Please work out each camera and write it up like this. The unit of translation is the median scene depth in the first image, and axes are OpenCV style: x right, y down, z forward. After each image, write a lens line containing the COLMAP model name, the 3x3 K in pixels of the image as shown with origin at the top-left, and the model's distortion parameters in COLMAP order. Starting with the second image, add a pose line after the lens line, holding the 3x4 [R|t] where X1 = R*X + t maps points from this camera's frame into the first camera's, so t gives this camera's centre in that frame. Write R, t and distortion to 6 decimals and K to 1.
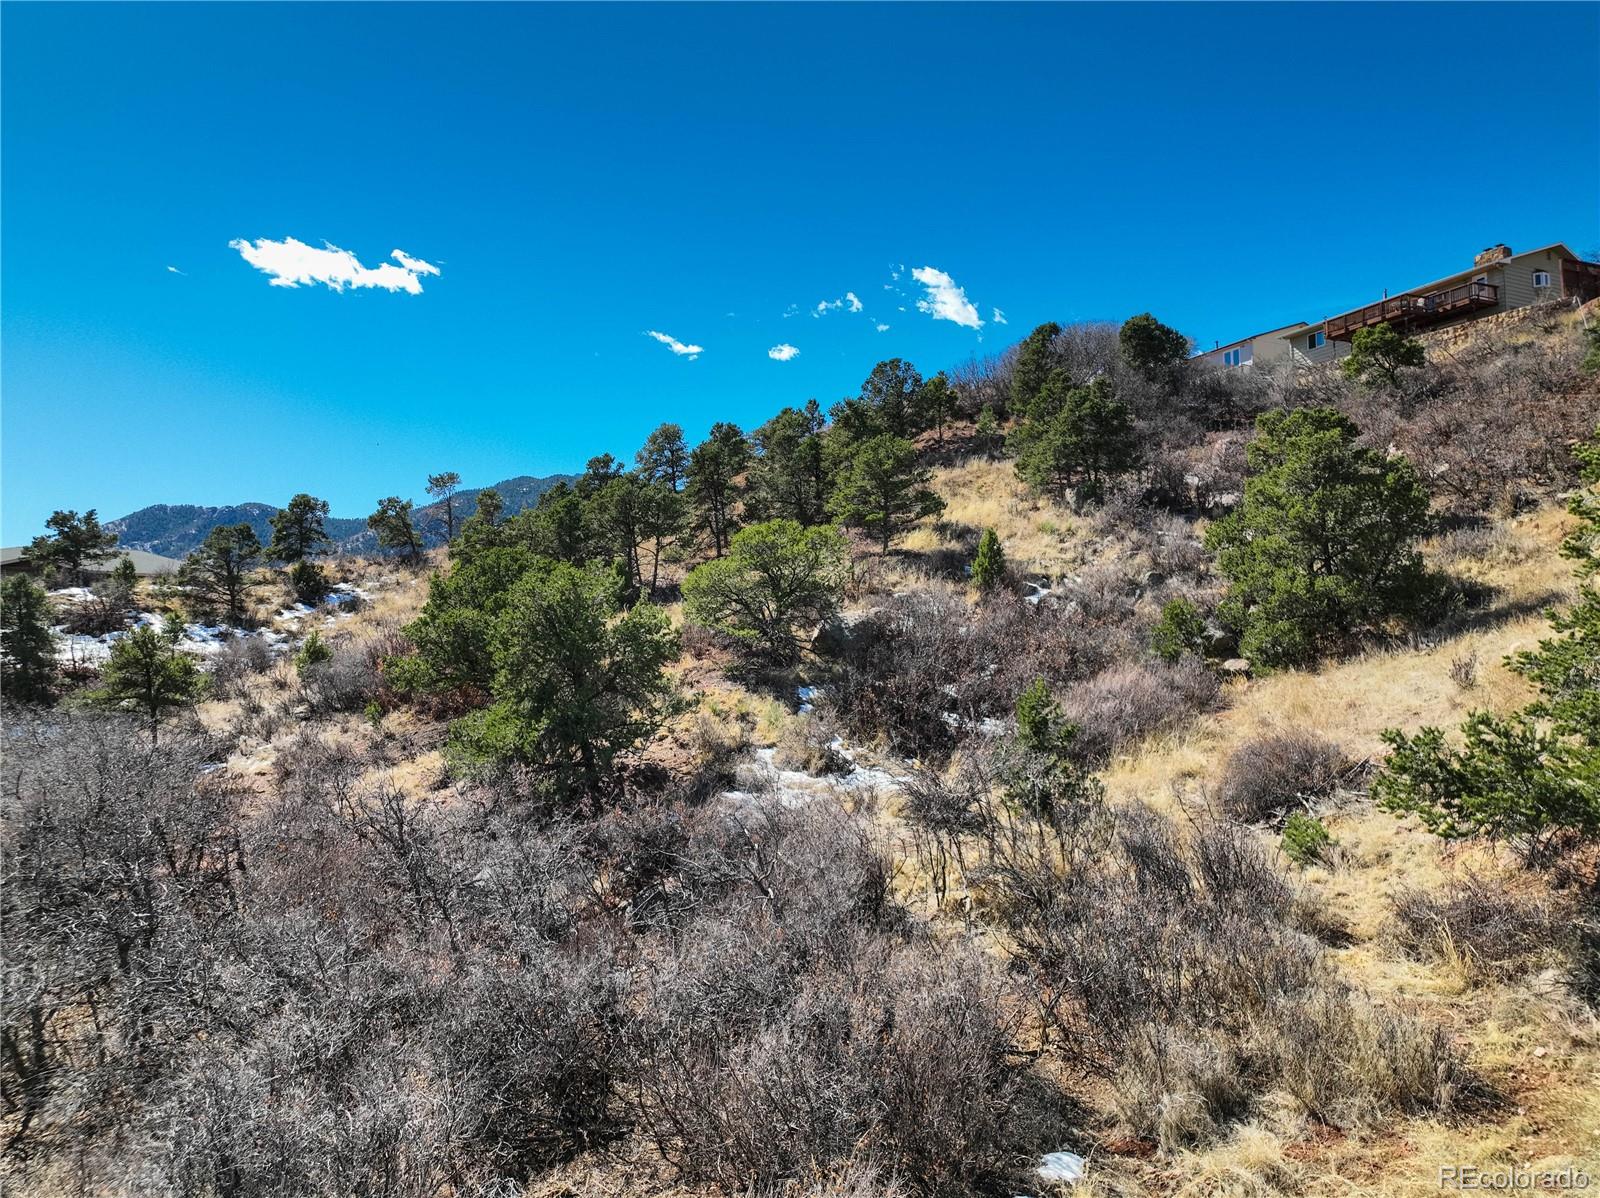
lens RADIAL K [[1123.3, 0, 796.7], [0, 1123.3, 598.8], [0, 0, 1]] dist [0.002627, 0.040017]
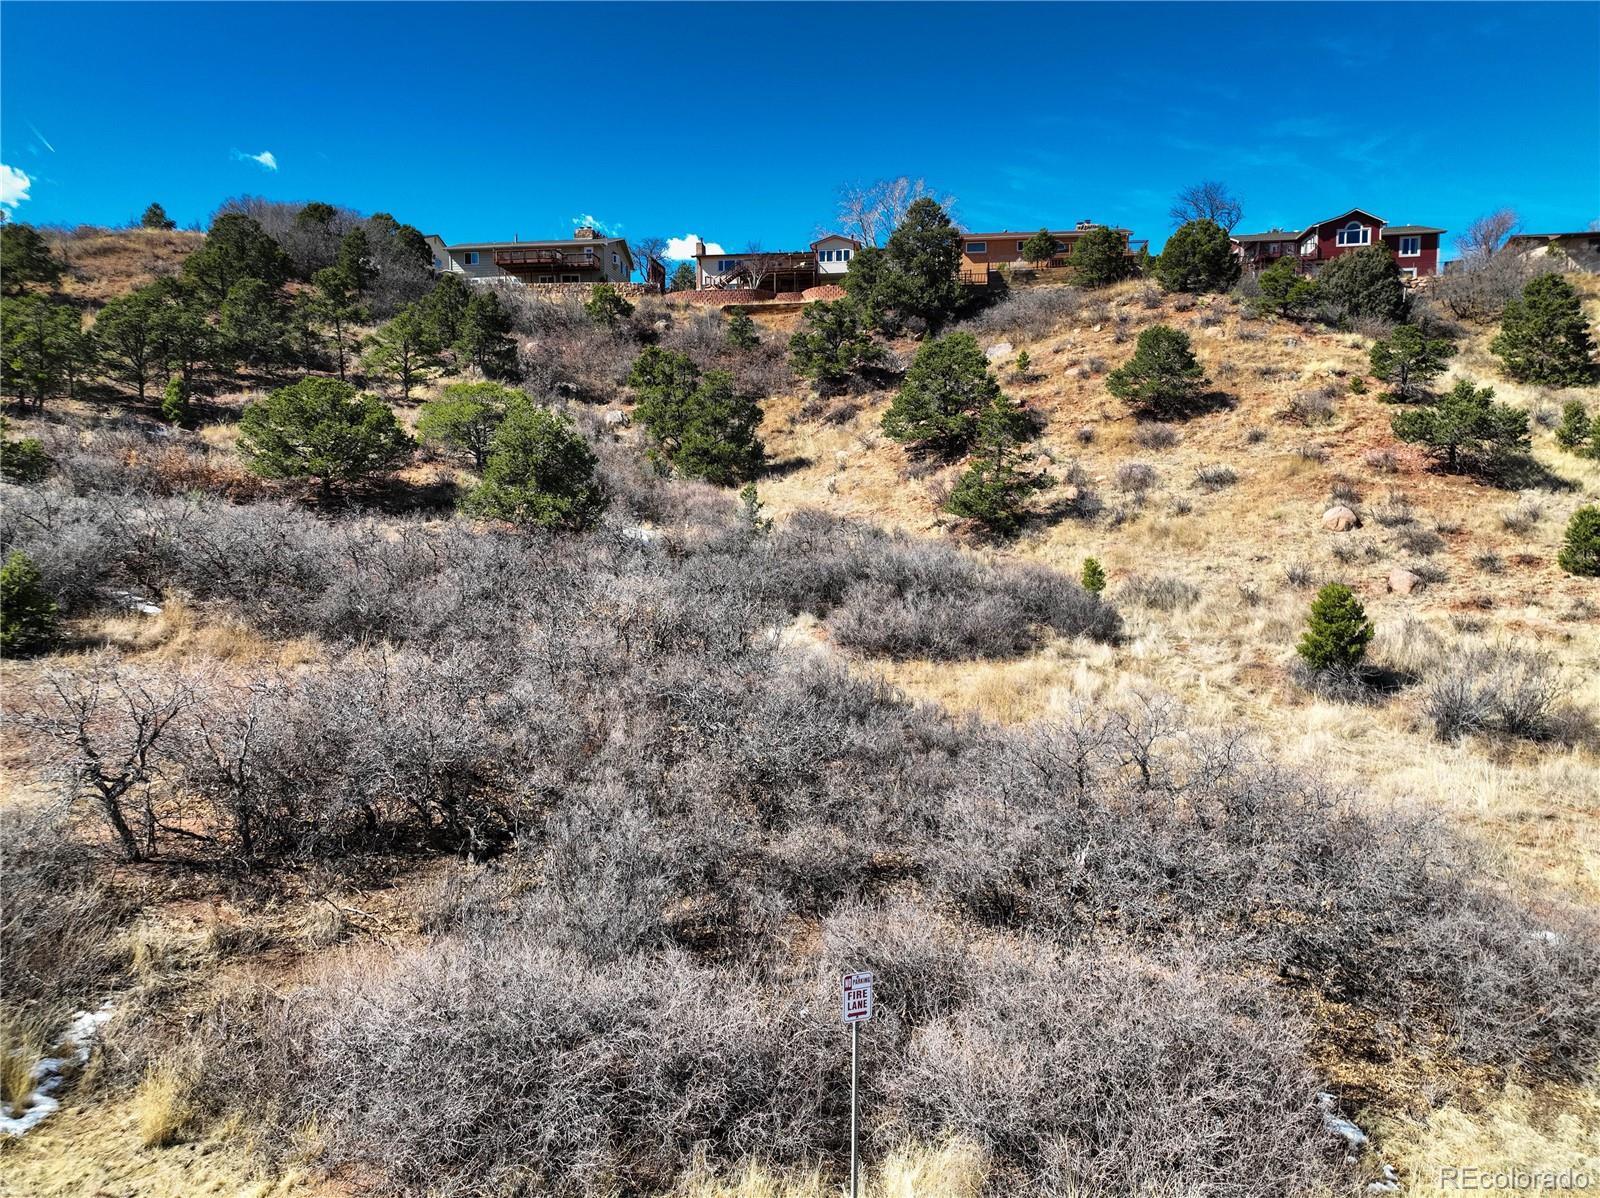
lens RADIAL K [[1123.3, 0, 796.7], [0, 1123.3, 598.8], [0, 0, 1]] dist [0.002627, 0.040017]
pose [[0.550507, -0.040136, 0.833865, -0.952010], [-0.066324, 0.993584, 0.091610, 0.052567], [-0.832192, -0.105738, 0.544313, -0.212652]]
